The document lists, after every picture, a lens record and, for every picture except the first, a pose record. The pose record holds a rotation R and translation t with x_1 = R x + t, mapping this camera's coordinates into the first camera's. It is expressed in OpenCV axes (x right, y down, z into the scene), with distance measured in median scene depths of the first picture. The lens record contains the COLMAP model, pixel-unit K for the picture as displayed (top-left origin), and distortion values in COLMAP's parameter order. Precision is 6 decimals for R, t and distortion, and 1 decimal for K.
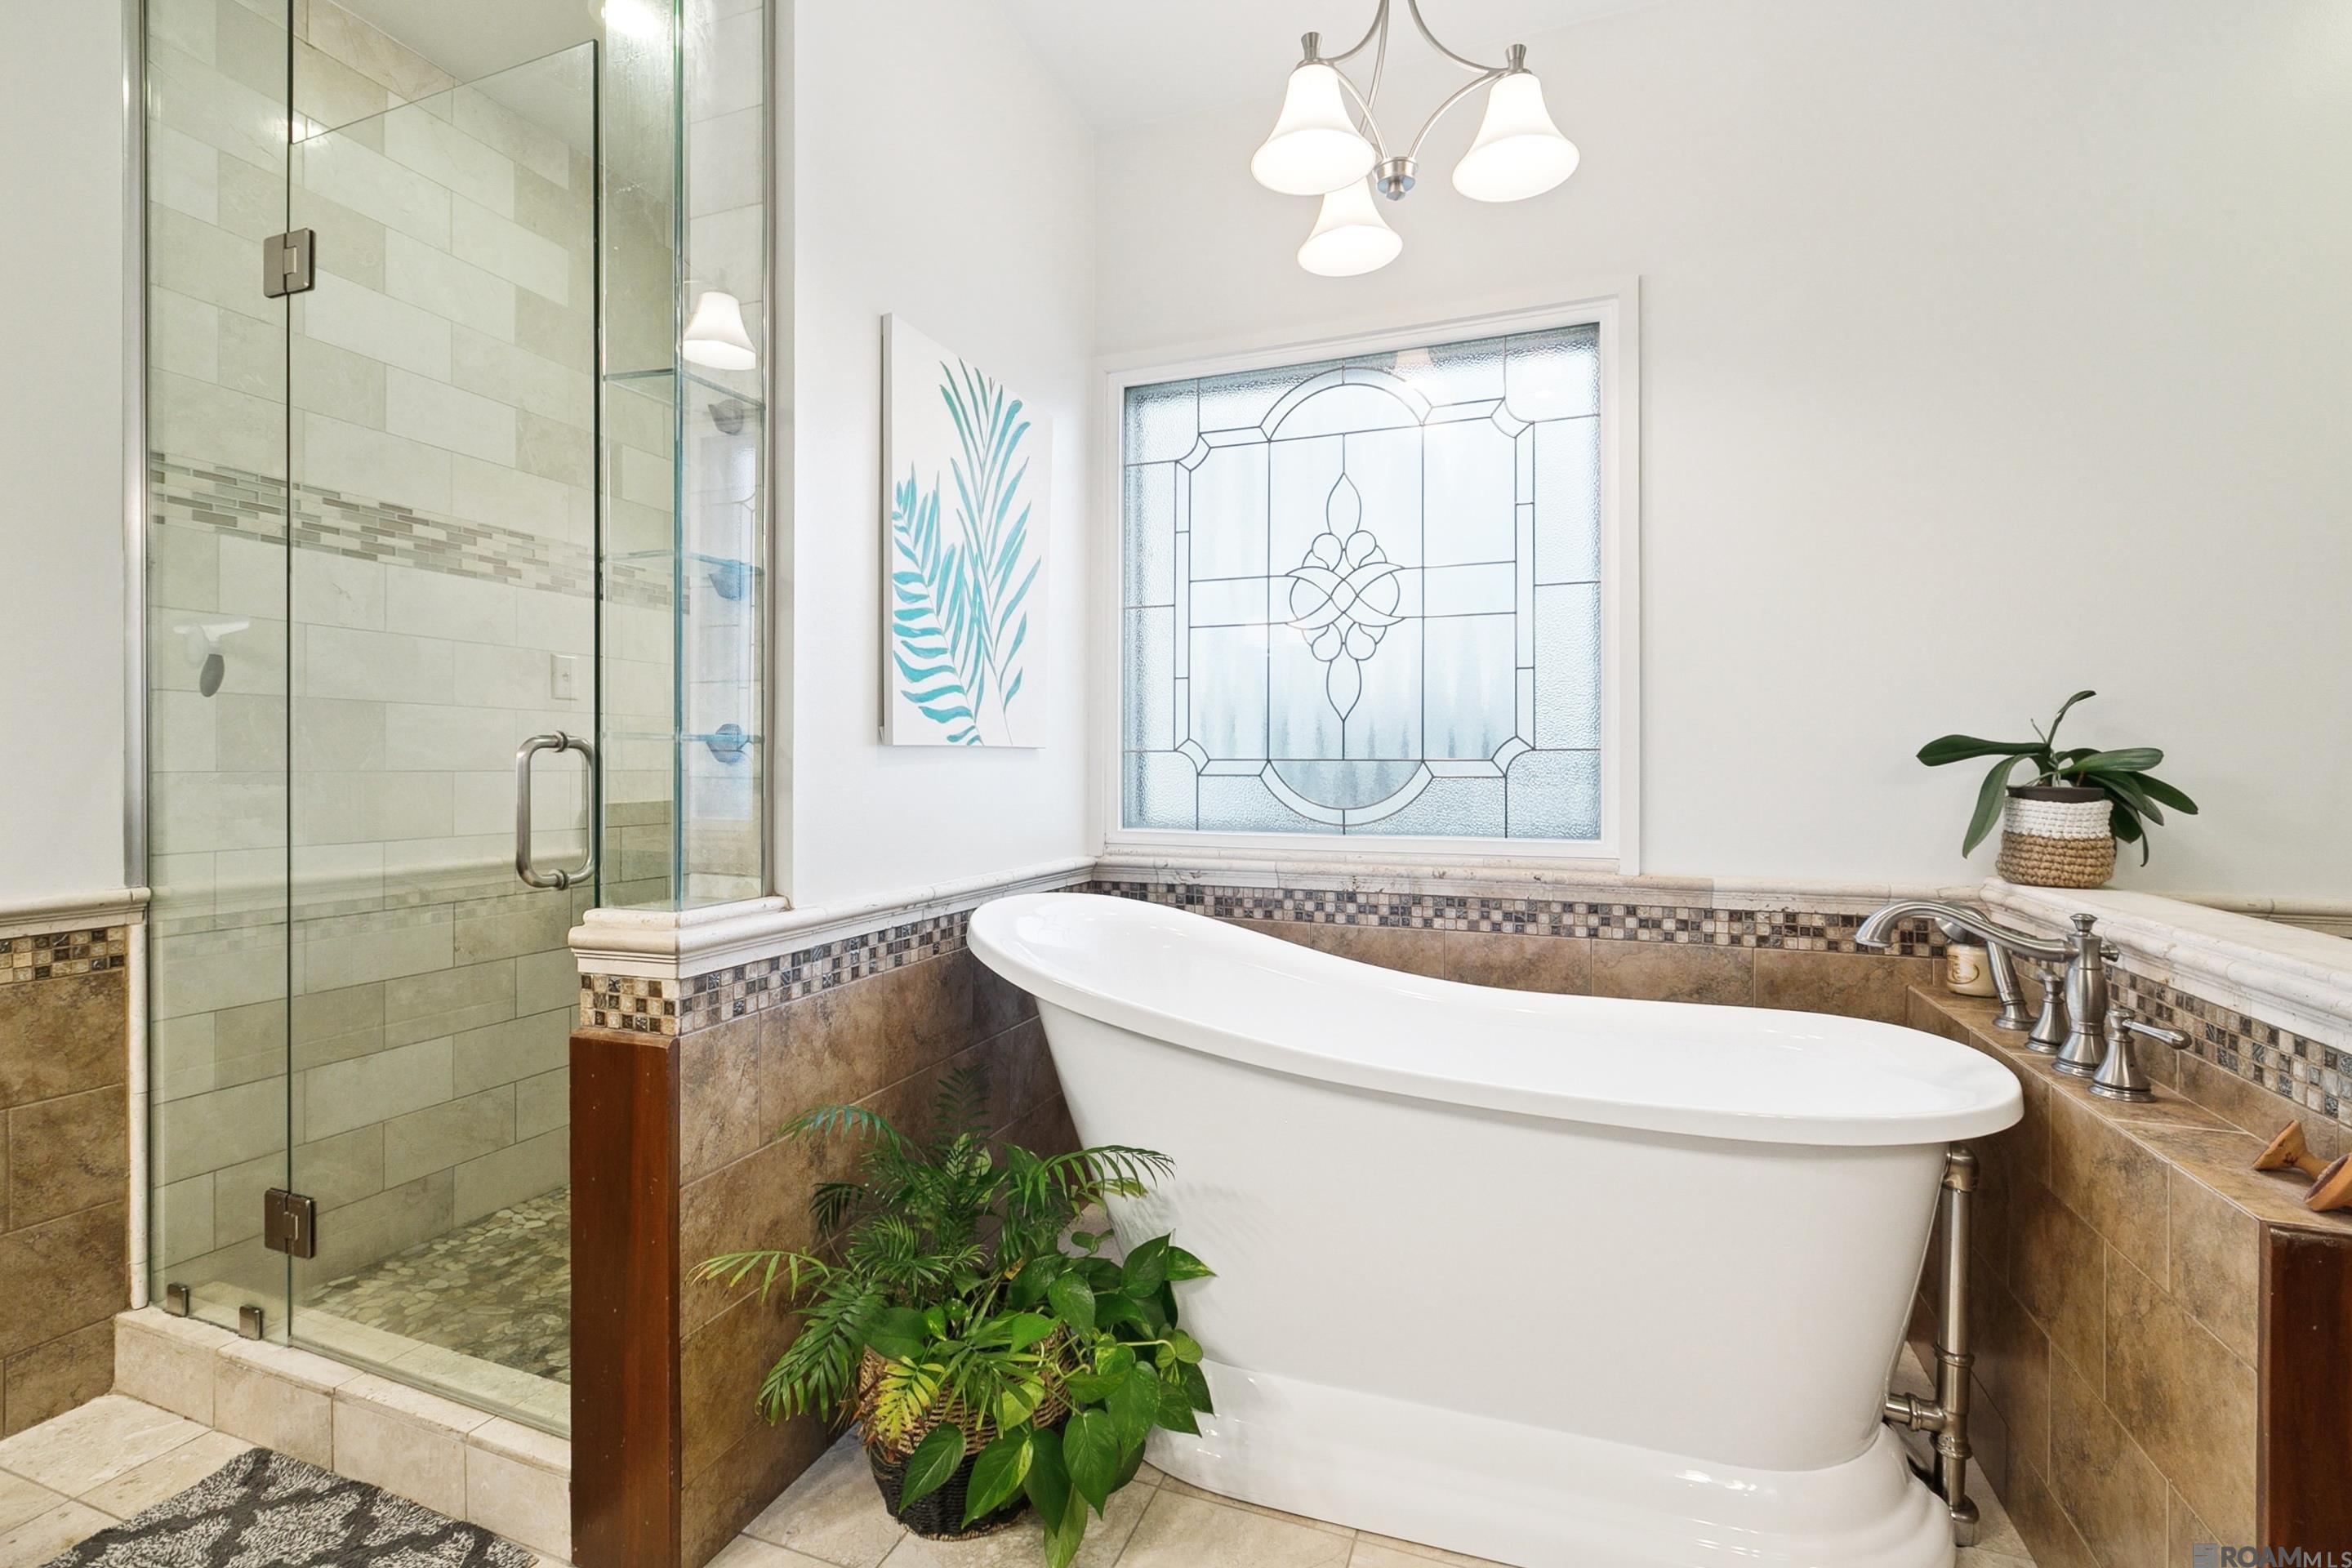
lens RADIAL K [[1056.1, 0, 1167.9], [0, 1056.1, 762.9], [0, 0, 1]] dist [0.004074, -0.001465]
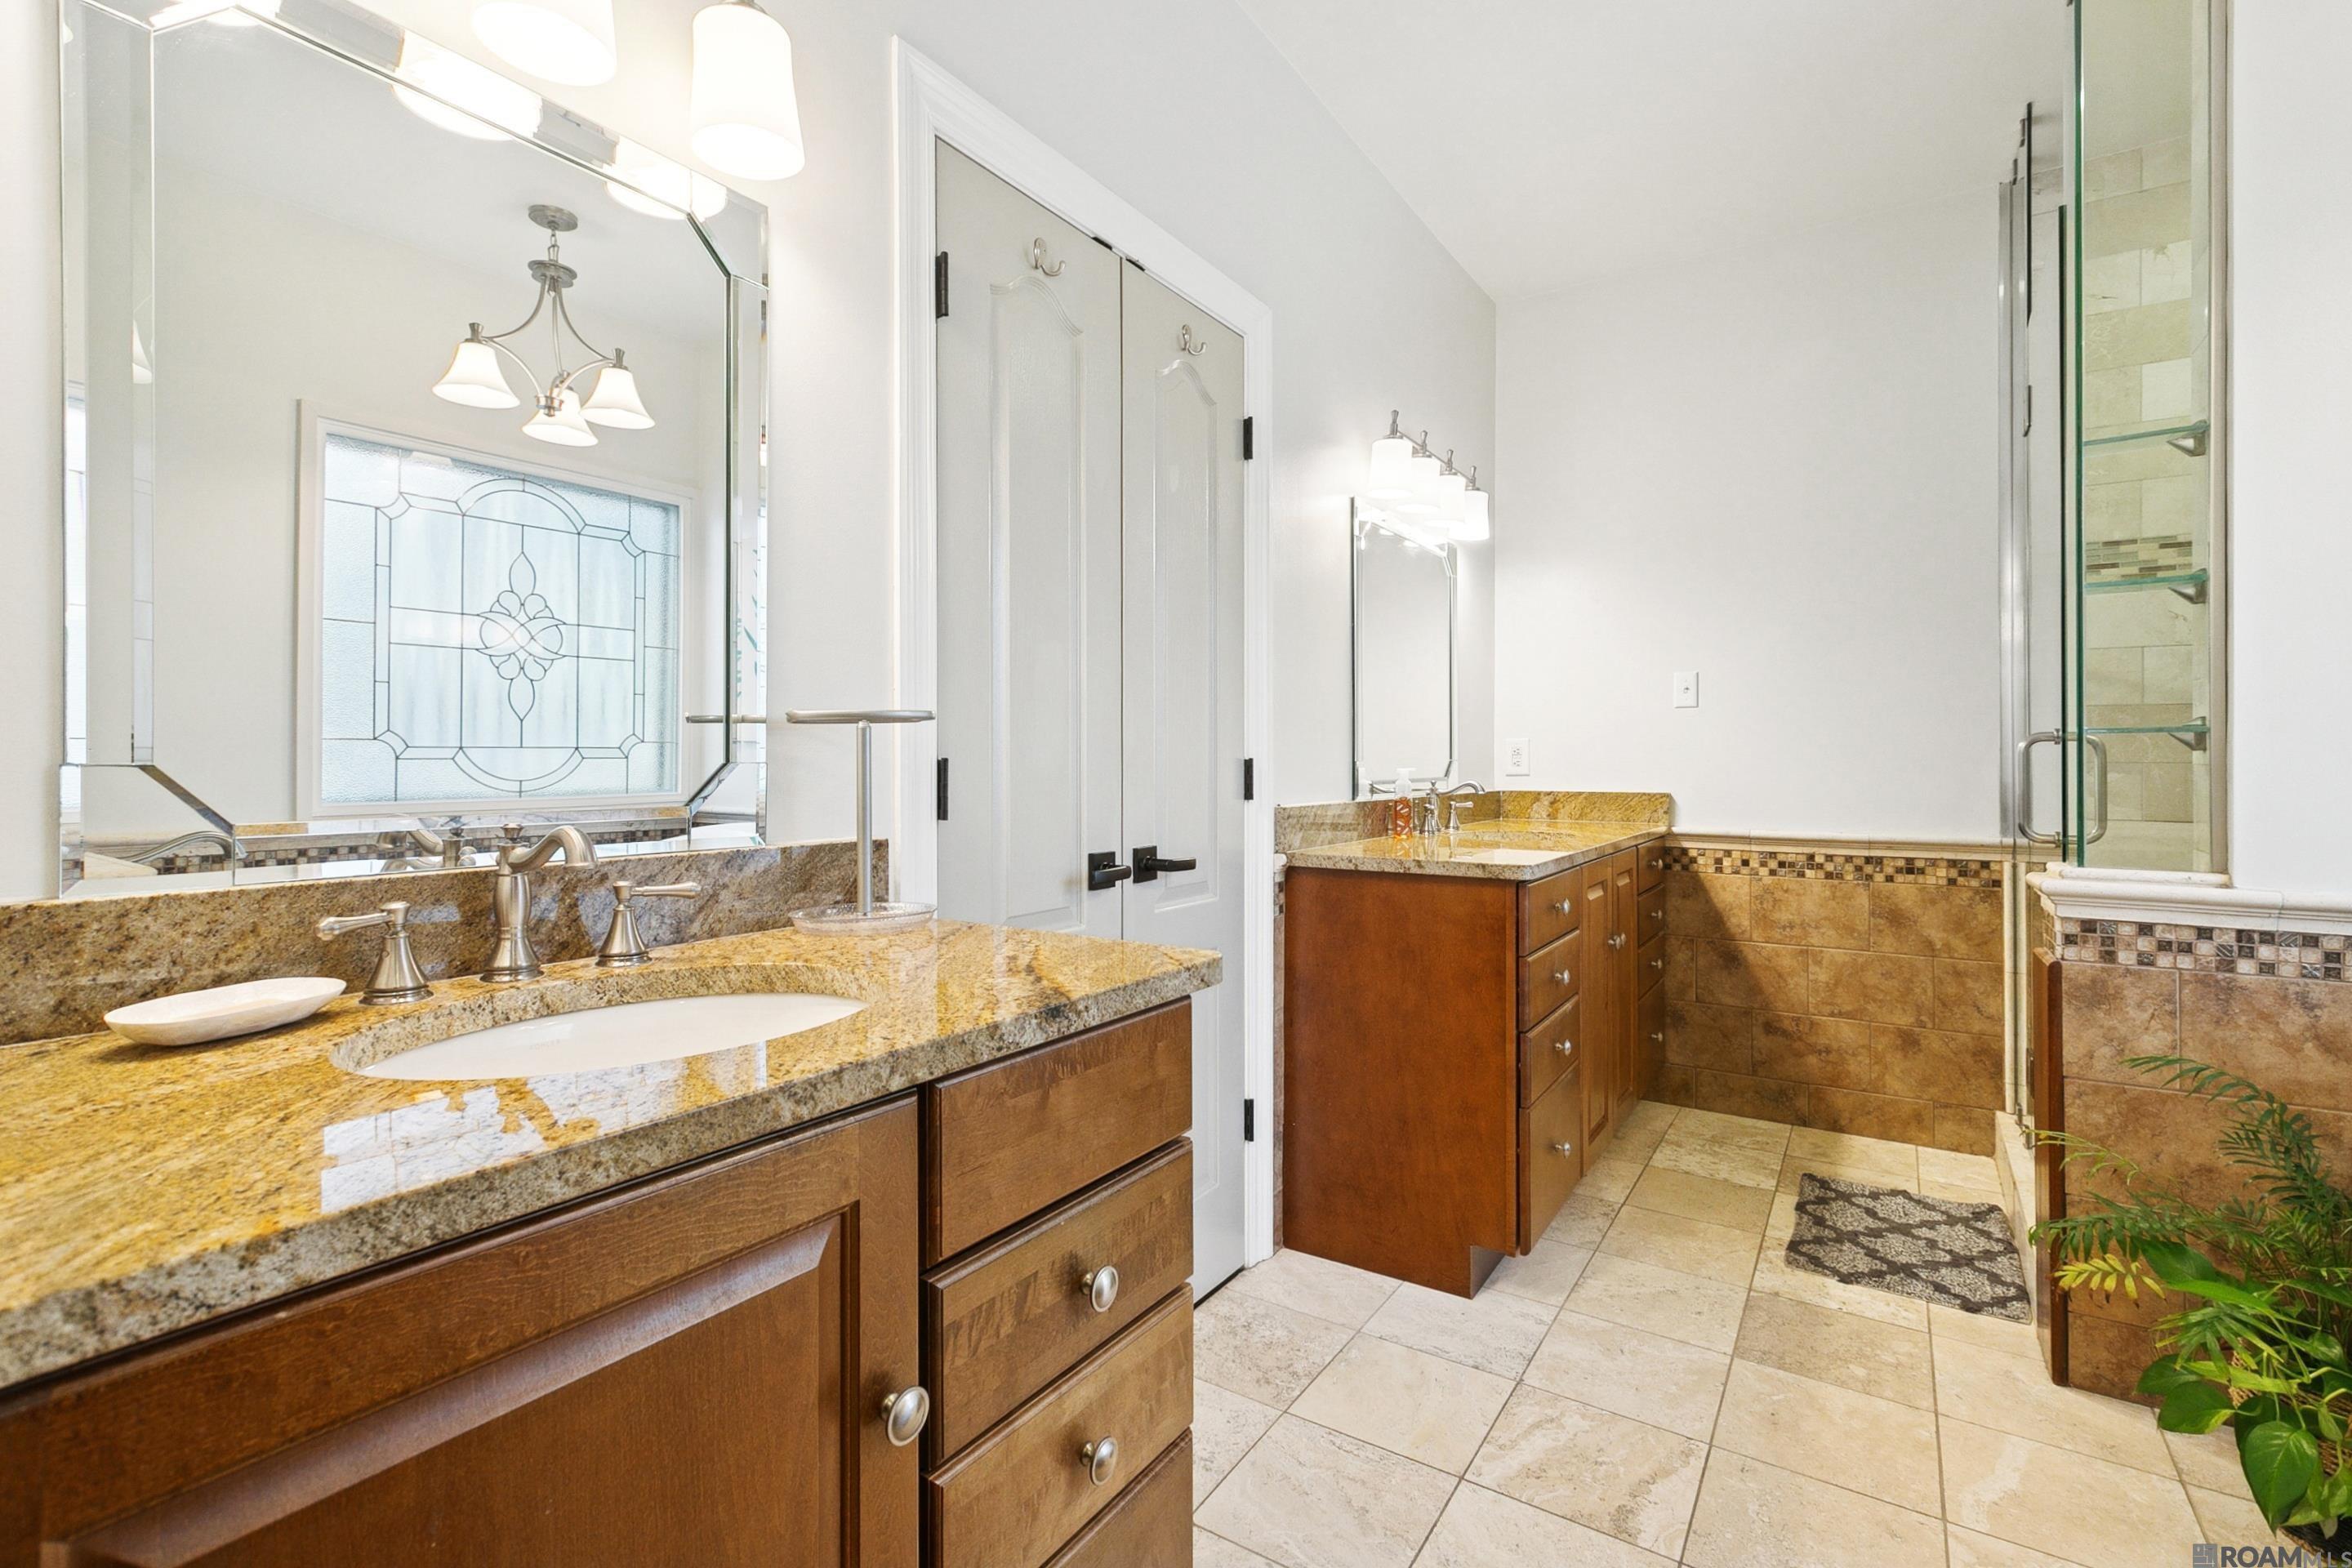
lens RADIAL K [[1056.1, 0, 1176.4], [0, 1056.1, 766.9], [0, 0, 1]] dist [0.004074, -0.001465]
pose [[-0.218258, 0.002831, -0.975887, 0.887764], [0.000513, 0.999996, 0.002786, 0.011839], [0.975891, 0.000107, -0.218259, 0.181658]]
